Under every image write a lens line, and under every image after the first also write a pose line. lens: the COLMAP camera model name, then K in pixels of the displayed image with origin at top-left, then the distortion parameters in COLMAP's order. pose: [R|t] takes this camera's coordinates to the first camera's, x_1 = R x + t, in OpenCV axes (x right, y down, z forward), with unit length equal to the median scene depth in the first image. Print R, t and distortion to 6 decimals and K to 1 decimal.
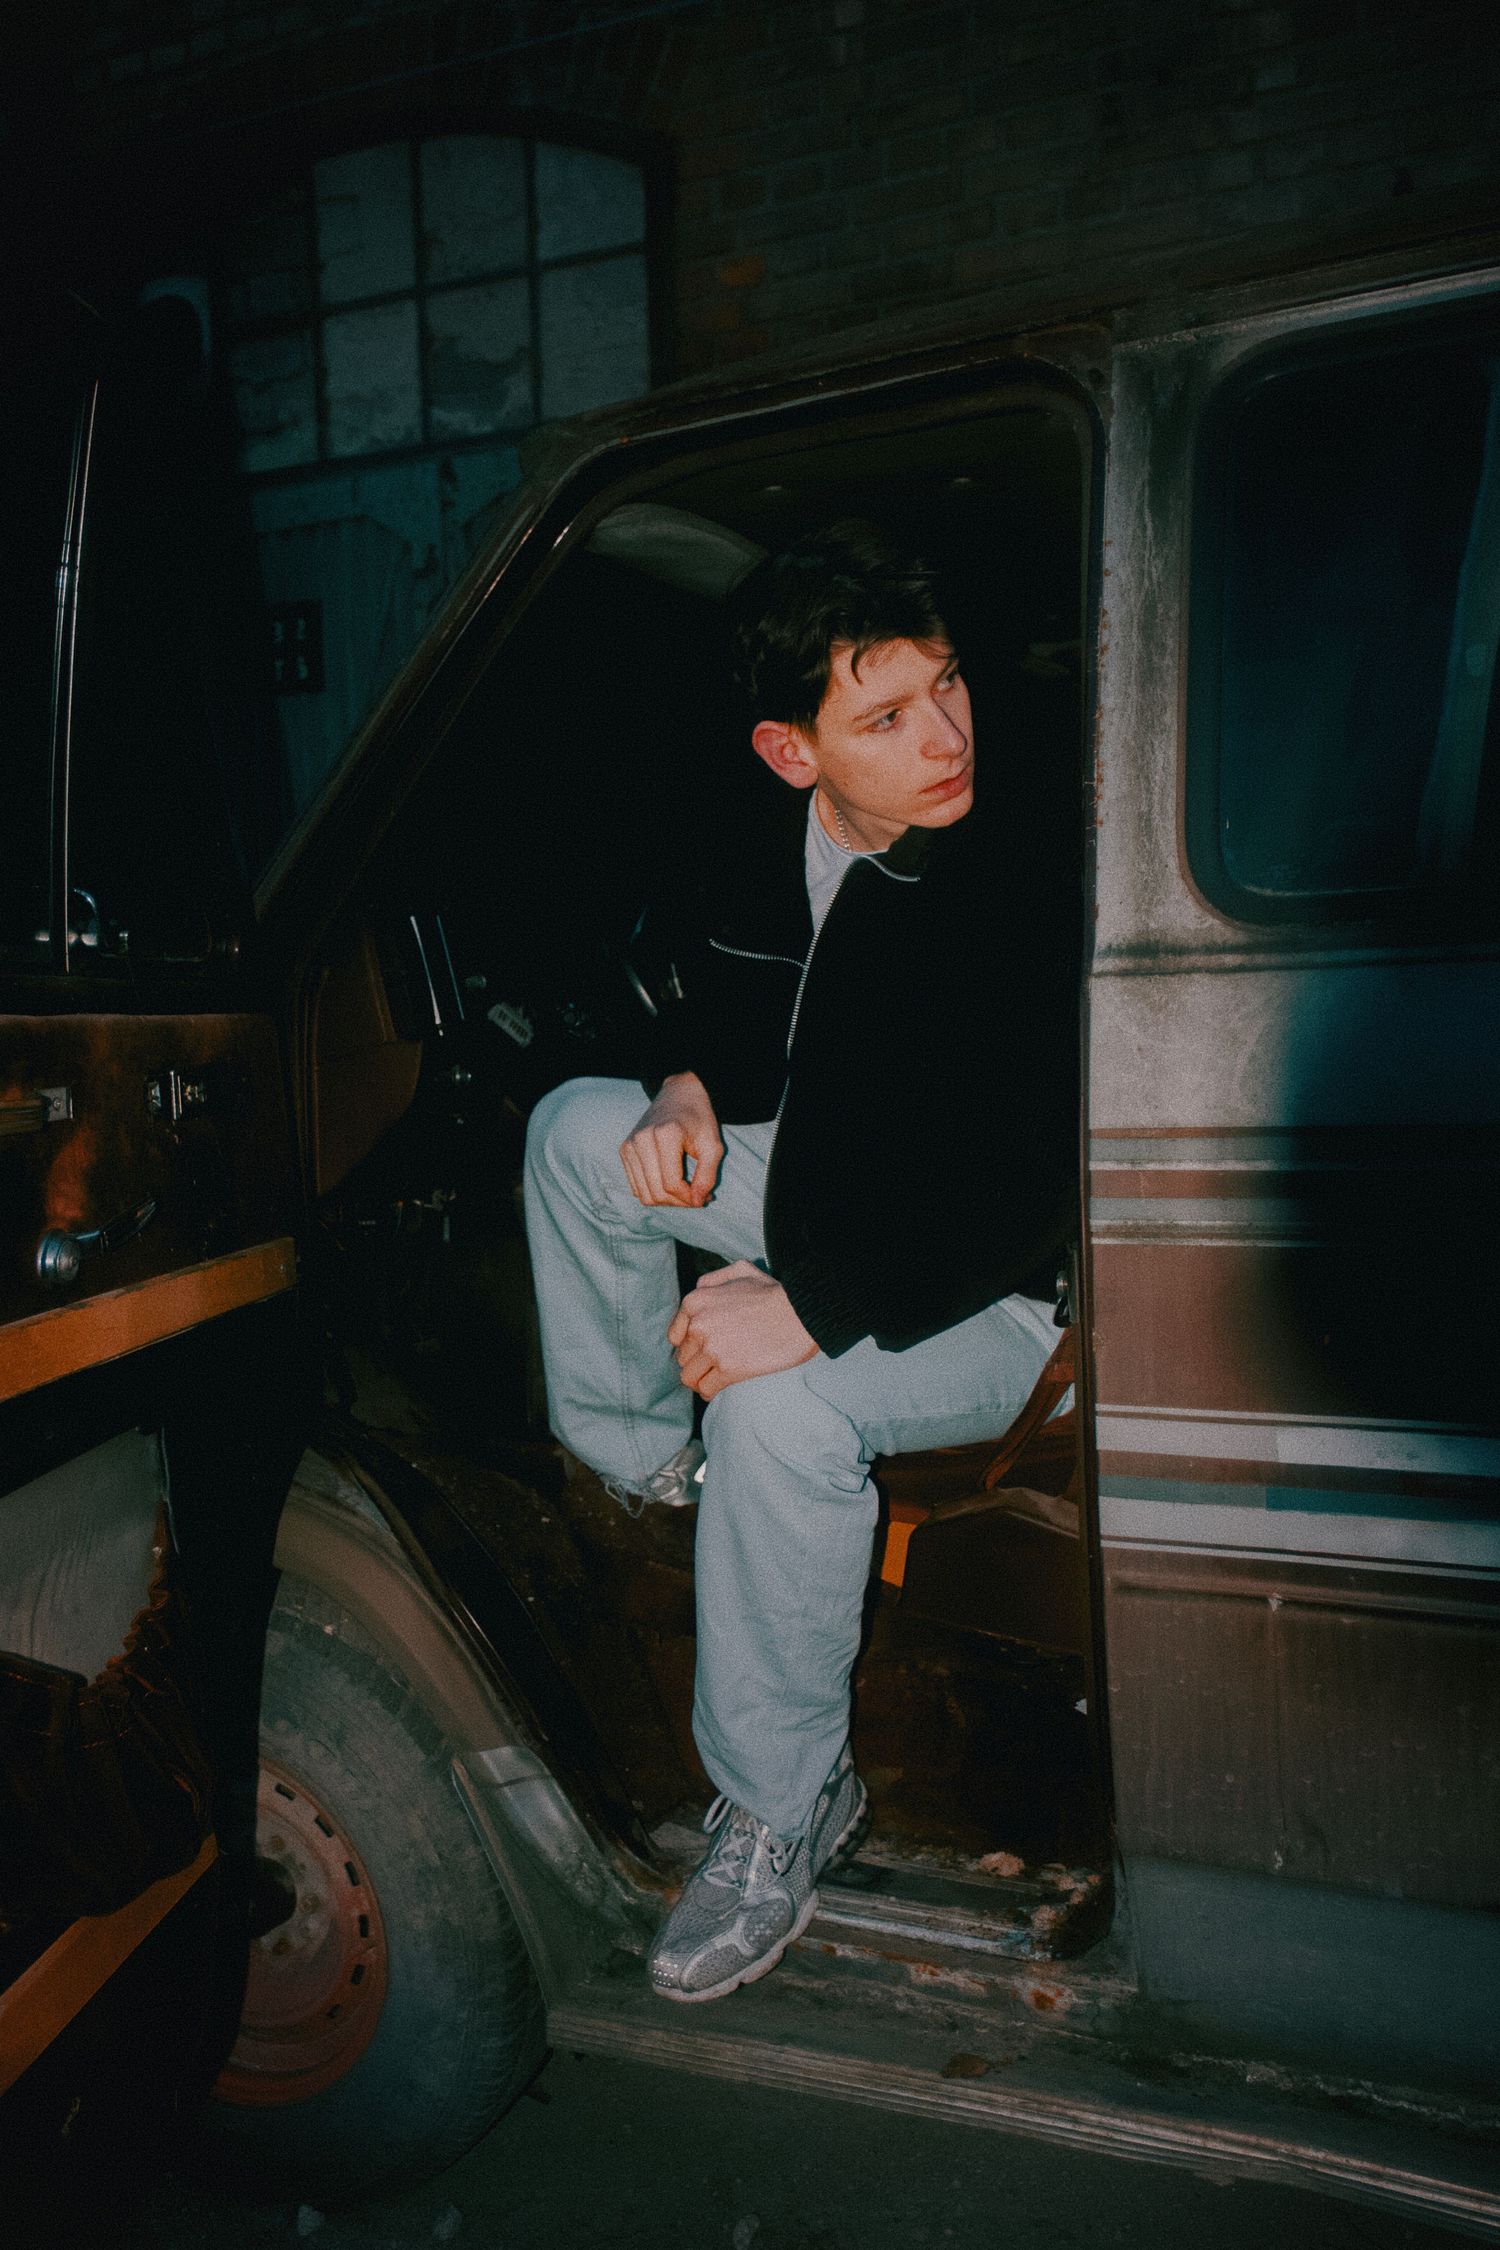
lens RADIAL K [[1945.9, 0, 749.5], [0, 1945.9, 1119.4], [0, 0, 1]] dist [-0.020777, -0.001583]
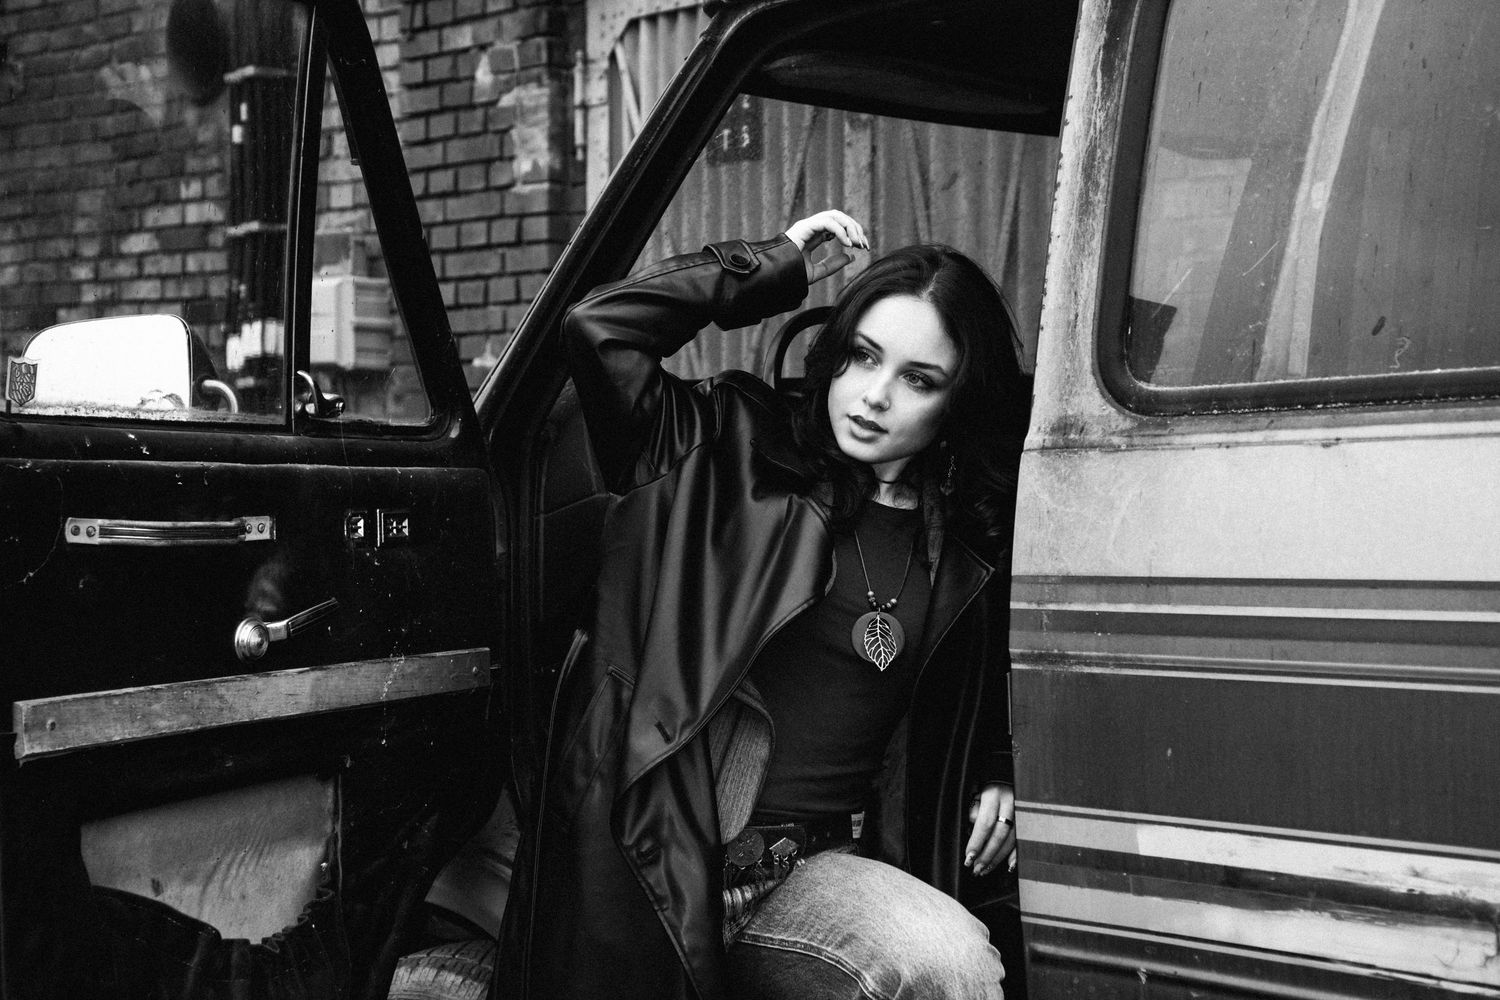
lens RADIAL K [[2294.8, 0, 750.3], [0, 2294.8, 501.8], [0, 0, 1]] dist [0.196601, 0.000000]
pose [[0.952911, 0.028261, -0.301929, 0.456112], [-0.042617, 0.998247, -0.041063, 0.025447], [0.300240, 0.051997, 0.952445, -0.448299]]
